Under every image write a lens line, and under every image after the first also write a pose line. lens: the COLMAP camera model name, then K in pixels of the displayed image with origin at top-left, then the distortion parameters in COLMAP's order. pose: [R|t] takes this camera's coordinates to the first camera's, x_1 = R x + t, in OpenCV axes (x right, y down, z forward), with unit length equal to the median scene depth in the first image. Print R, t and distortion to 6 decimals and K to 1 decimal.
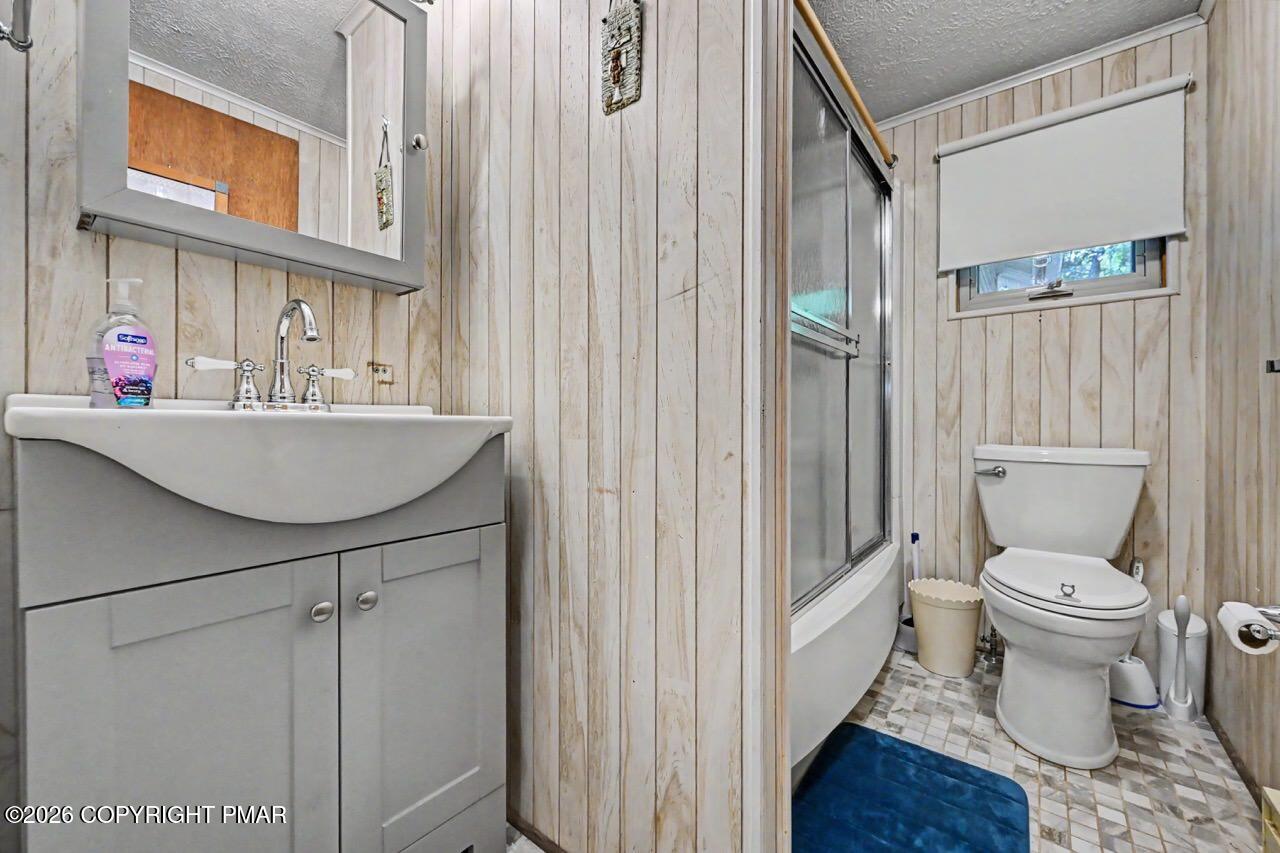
lens RADIAL K [[509.2, 0, 644.8], [0, 509.2, 427.7], [0, 0, 1]] dist [-0.002040, 0.000298]
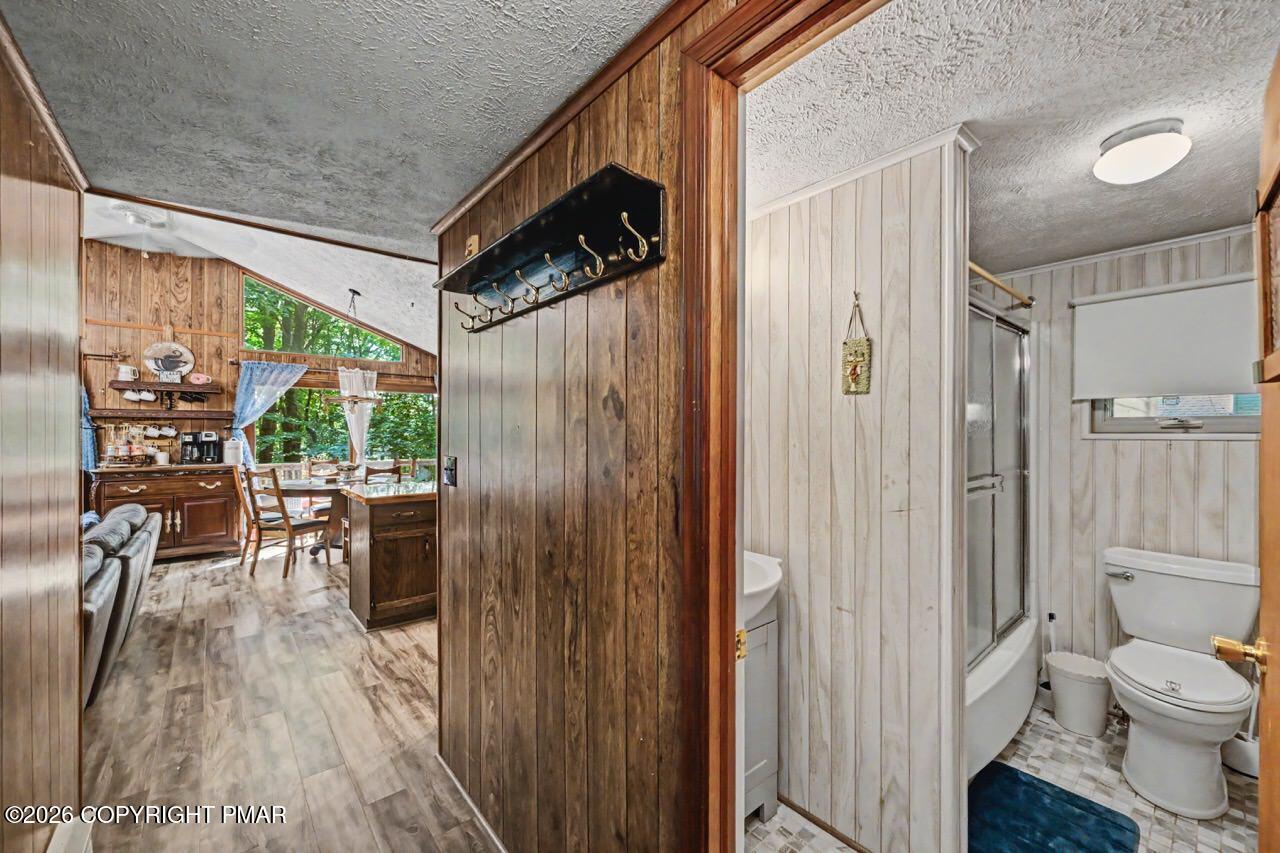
lens RADIAL K [[507.0, 0, 640.8], [0, 507.0, 432.7], [0, 0, 1]] dist [-0.001189, 0.000463]
pose [[0.979662, -0.002055, -0.200642, -0.286054], [0.001830, 0.999997, -0.001305, -0.335805], [0.200645, 0.000911, 0.979664, -0.583484]]
